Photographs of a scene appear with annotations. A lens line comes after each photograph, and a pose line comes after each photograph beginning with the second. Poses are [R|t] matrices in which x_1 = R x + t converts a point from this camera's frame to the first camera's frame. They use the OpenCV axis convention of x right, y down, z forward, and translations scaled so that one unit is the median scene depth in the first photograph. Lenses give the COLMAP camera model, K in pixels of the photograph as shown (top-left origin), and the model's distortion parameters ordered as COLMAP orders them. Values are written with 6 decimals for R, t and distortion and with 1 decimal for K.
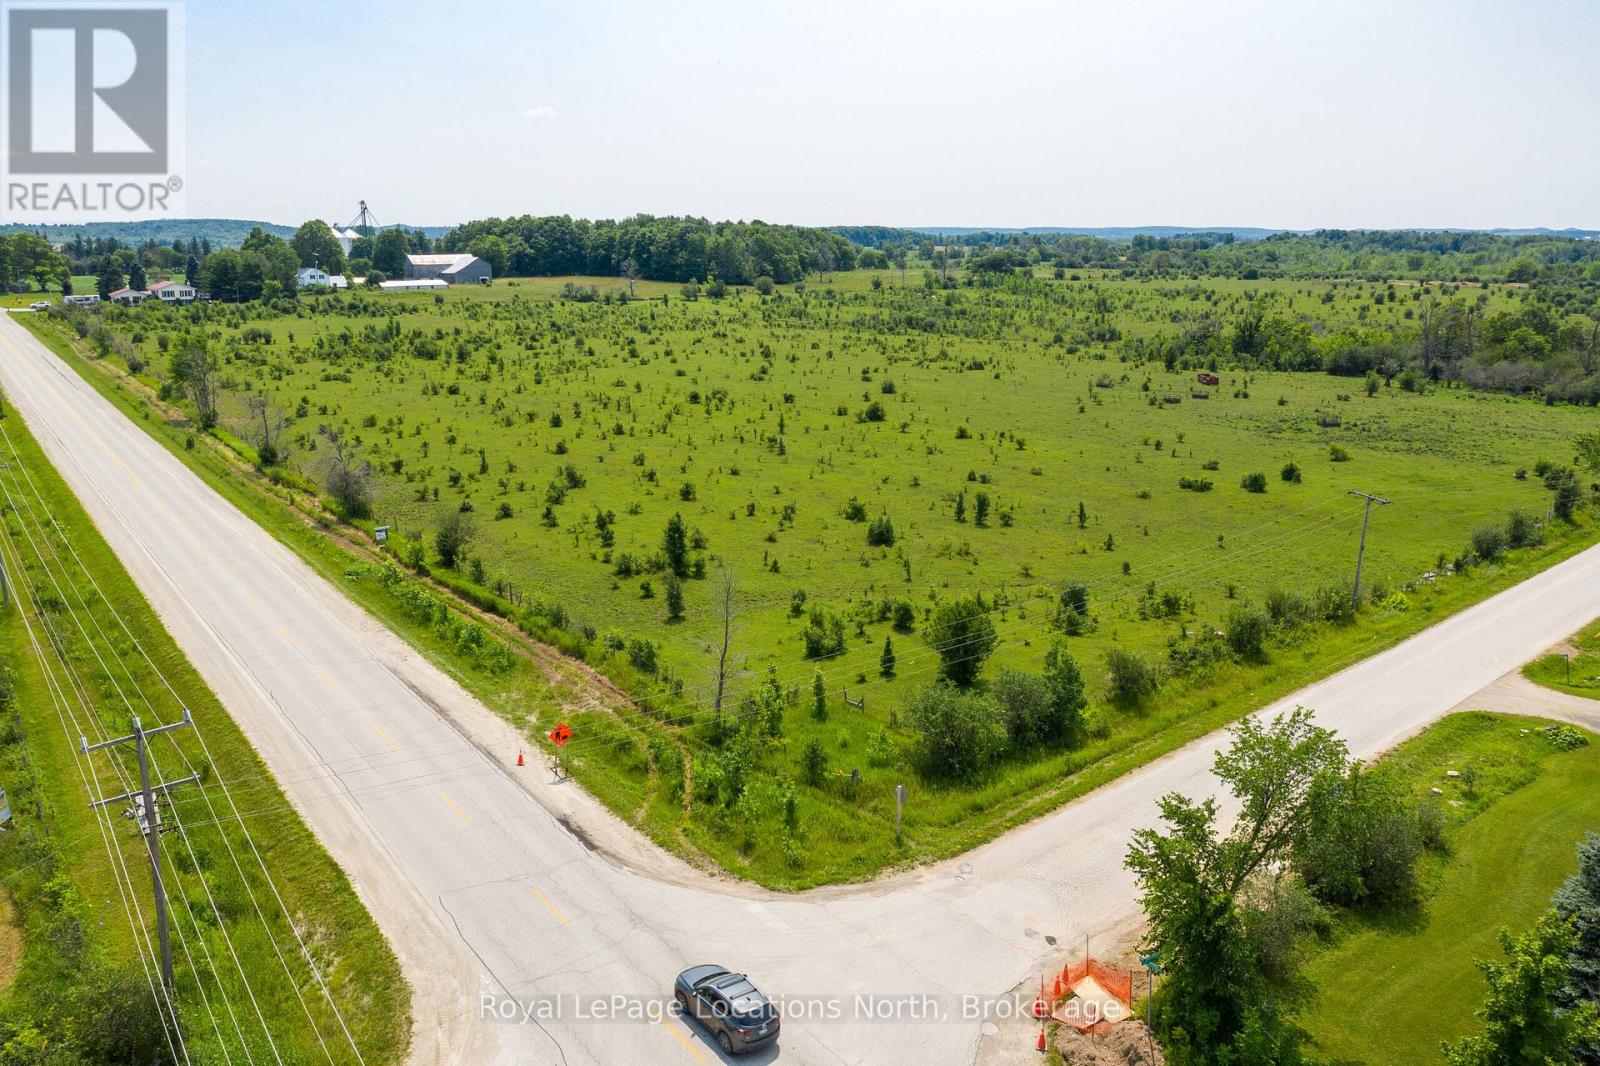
lens RADIAL K [[1263.3, 0, 806.2], [0, 1263.3, 538.0], [0, 0, 1]] dist [-0.019189, 0.004002]
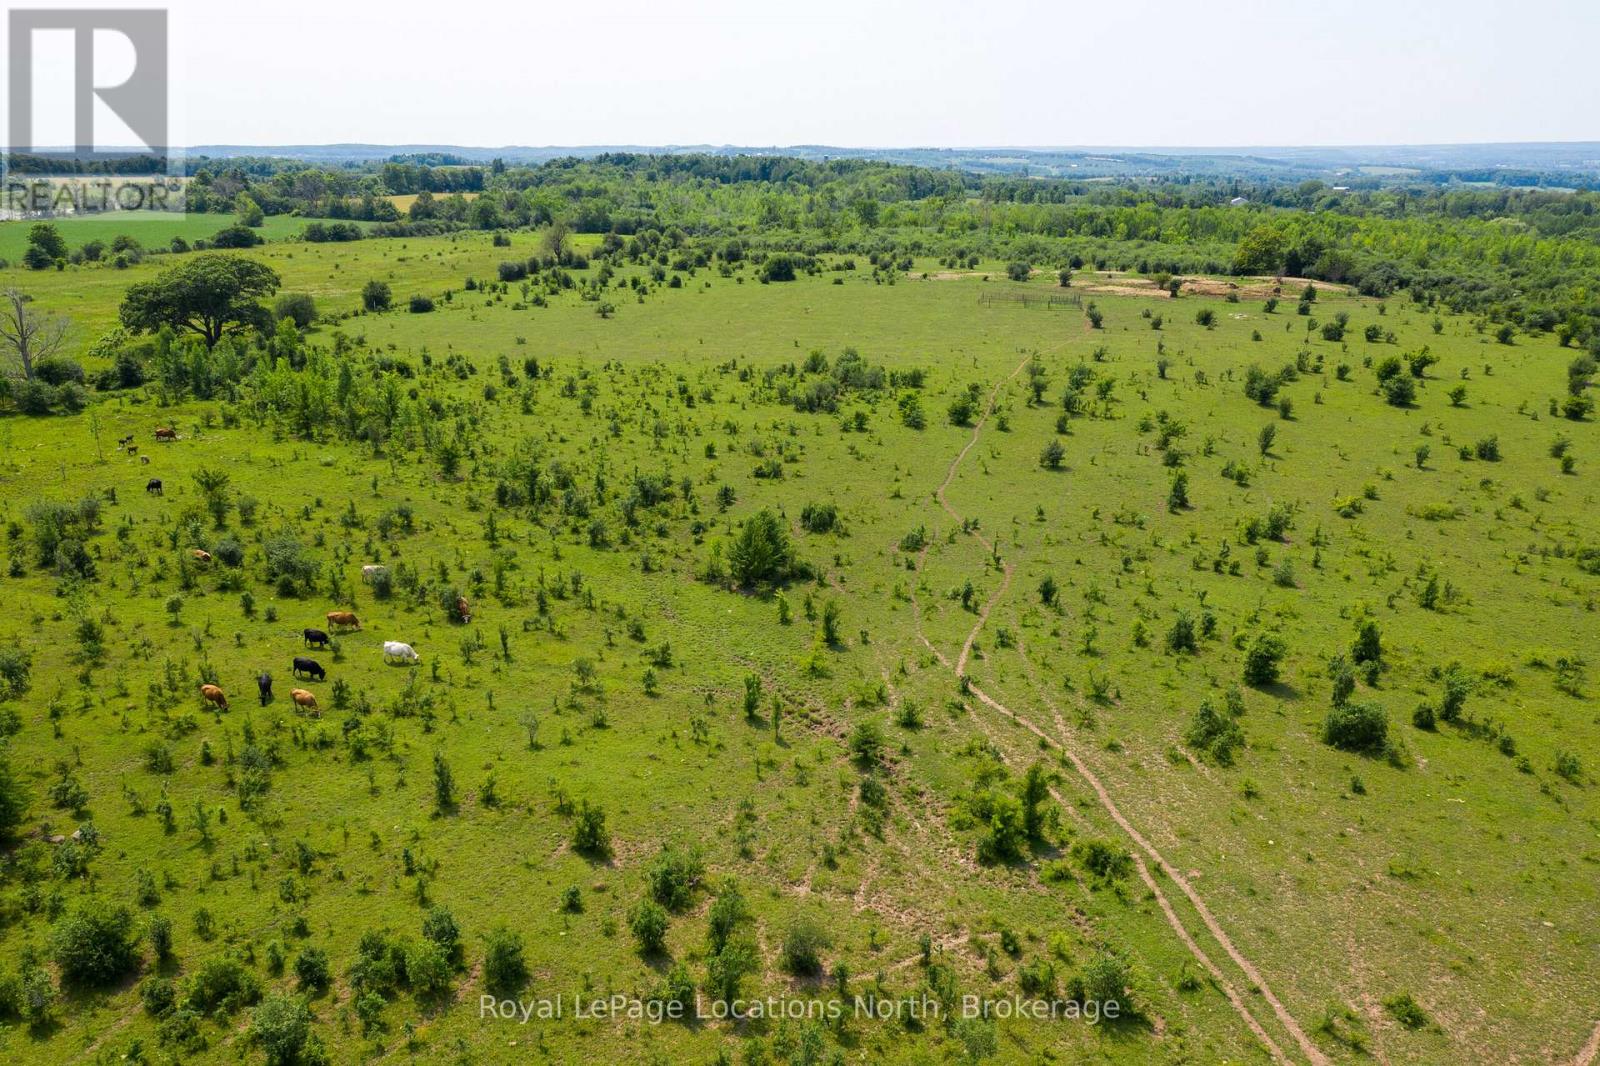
lens RADIAL K [[1263.3, 0, 806.6], [0, 1263.3, 518.2], [0, 0, 1]] dist [-0.019189, 0.004002]
pose [[0.821991, -0.159294, 0.546769, 0.119192], [0.133724, 0.987229, 0.086581, -0.219703], [-0.553579, 0.001947, 0.832795, 0.837794]]
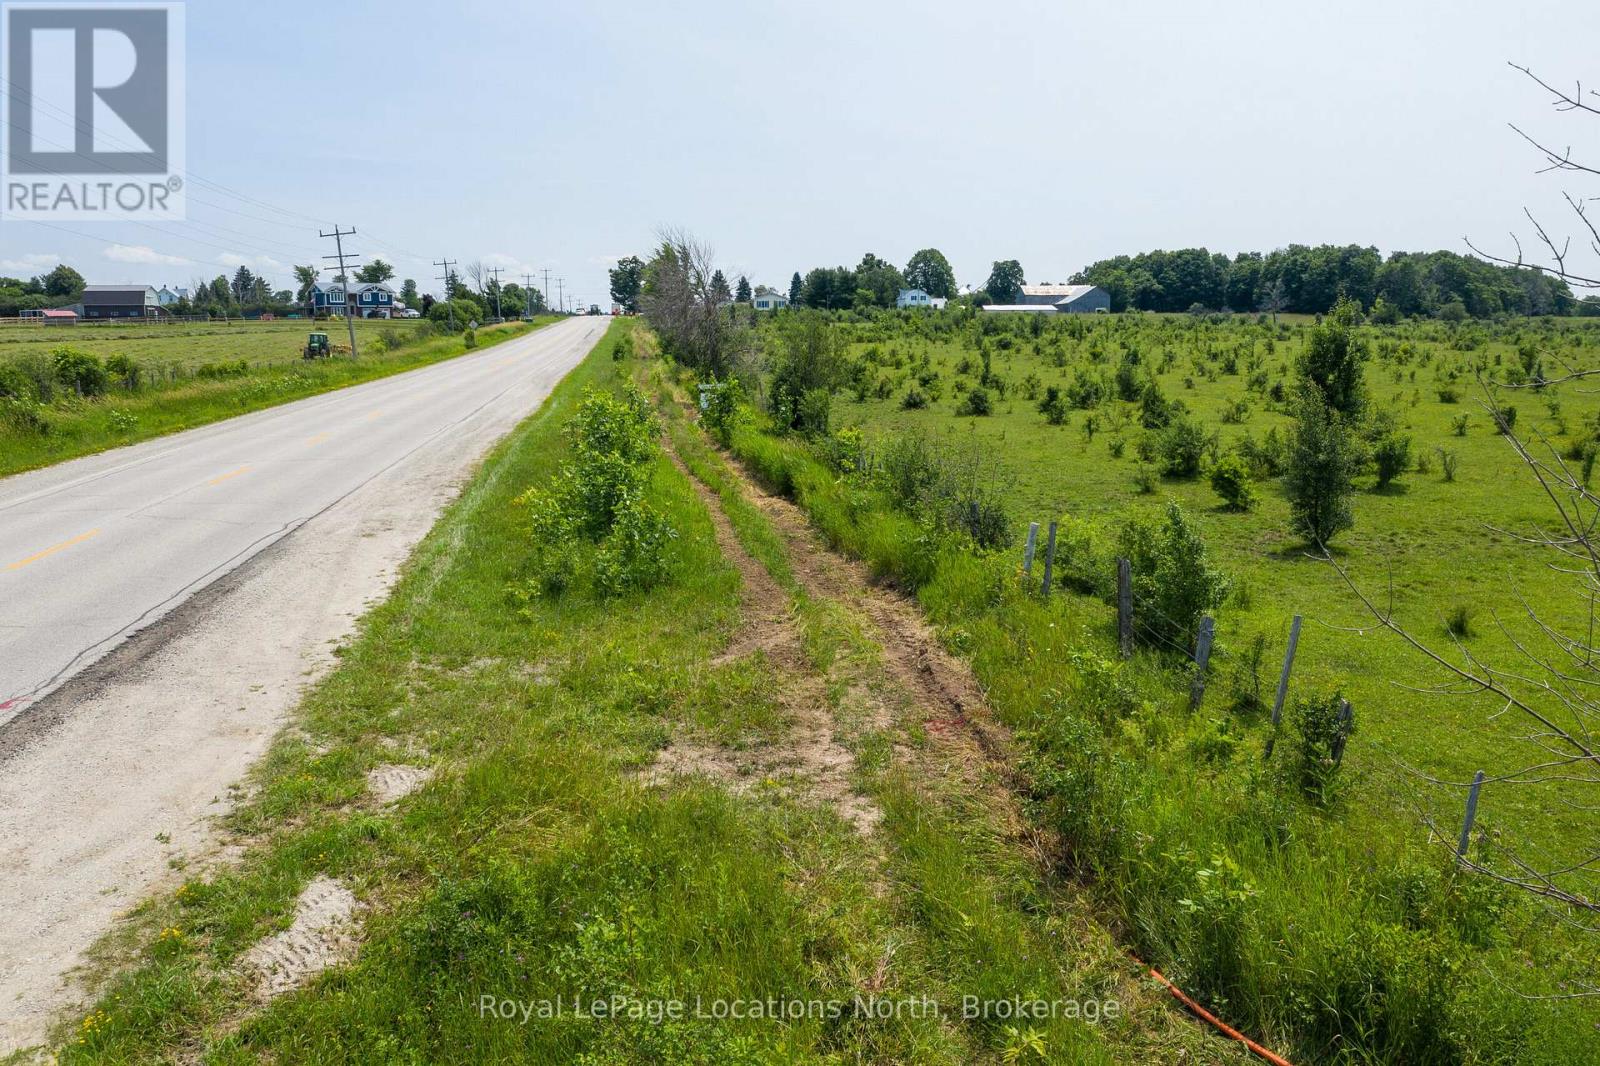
lens RADIAL K [[1263.3, 0, 798.2], [0, 1263.3, 522.8], [0, 0, 1]] dist [-0.019189, 0.004002]
pose [[0.879558, 0.069778, -0.470646, -0.015269], [-0.108788, 0.992477, -0.056161, 0.018786], [0.463187, 0.100598, 0.880533, 0.146302]]
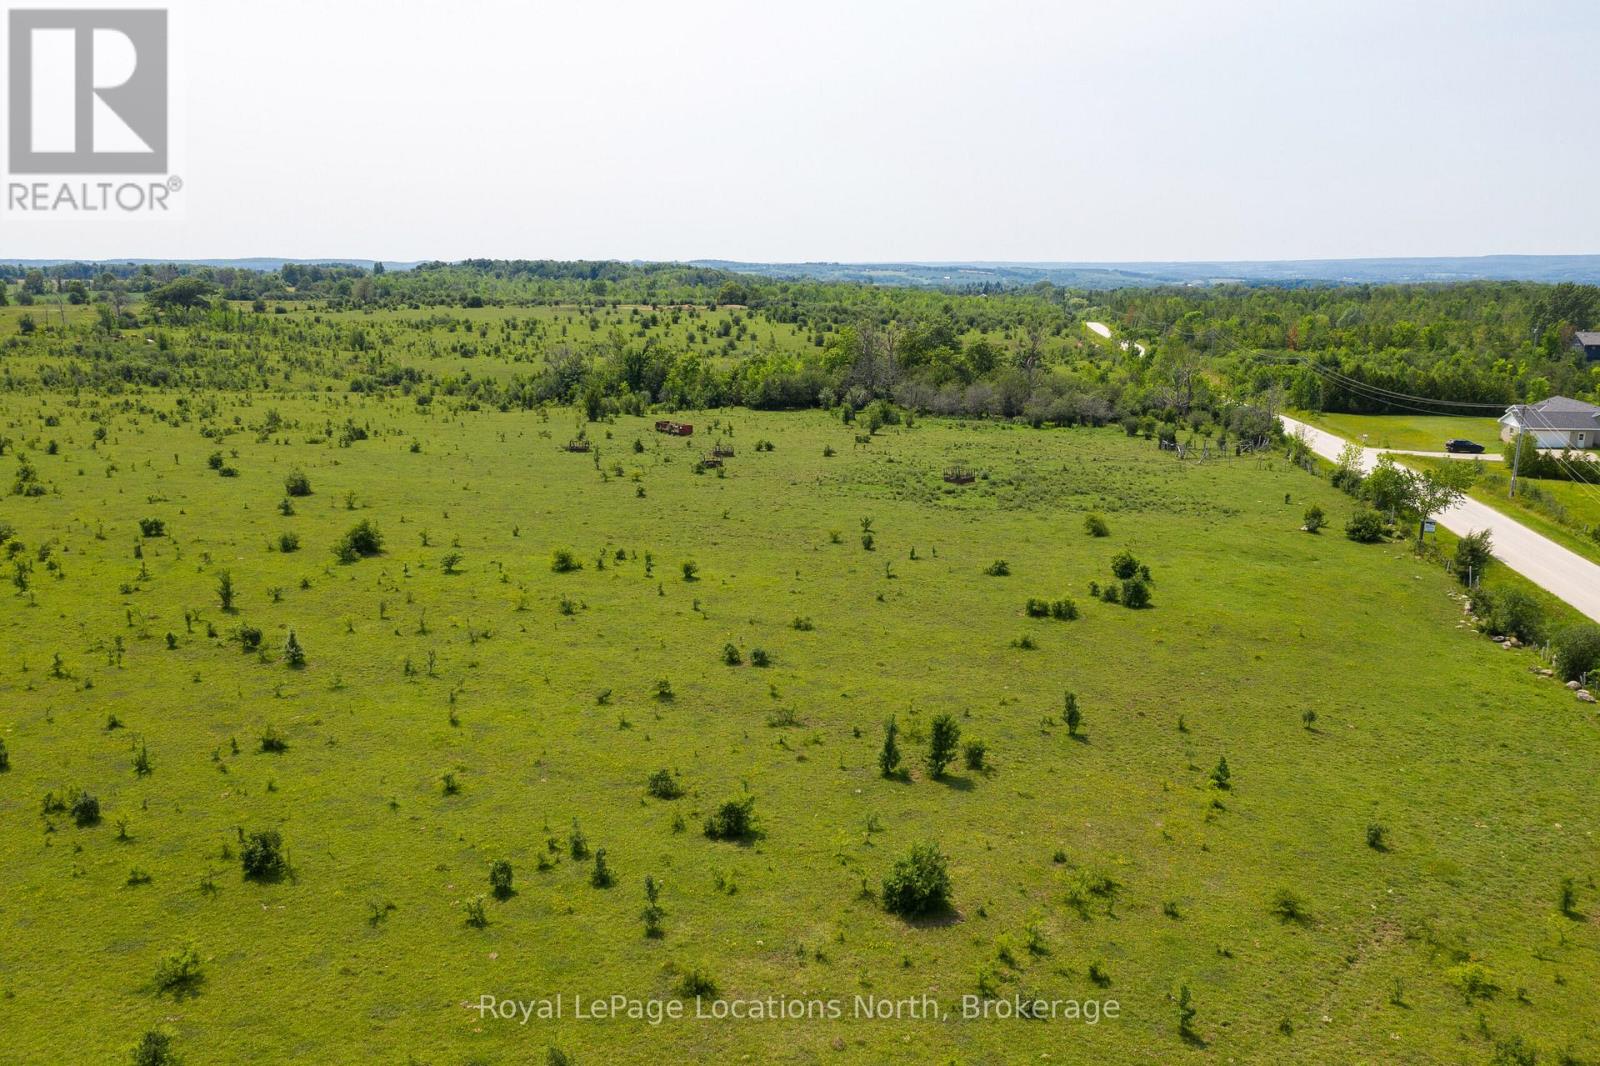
lens RADIAL K [[1263.3, 0, 809.5], [0, 1263.3, 507.6], [0, 0, 1]] dist [-0.019189, 0.004002]
pose [[0.781806, -0.115291, 0.612771, -0.057563], [0.144275, 0.989535, 0.002104, -0.036370], [-0.606601, 0.086763, 0.790258, 0.180757]]
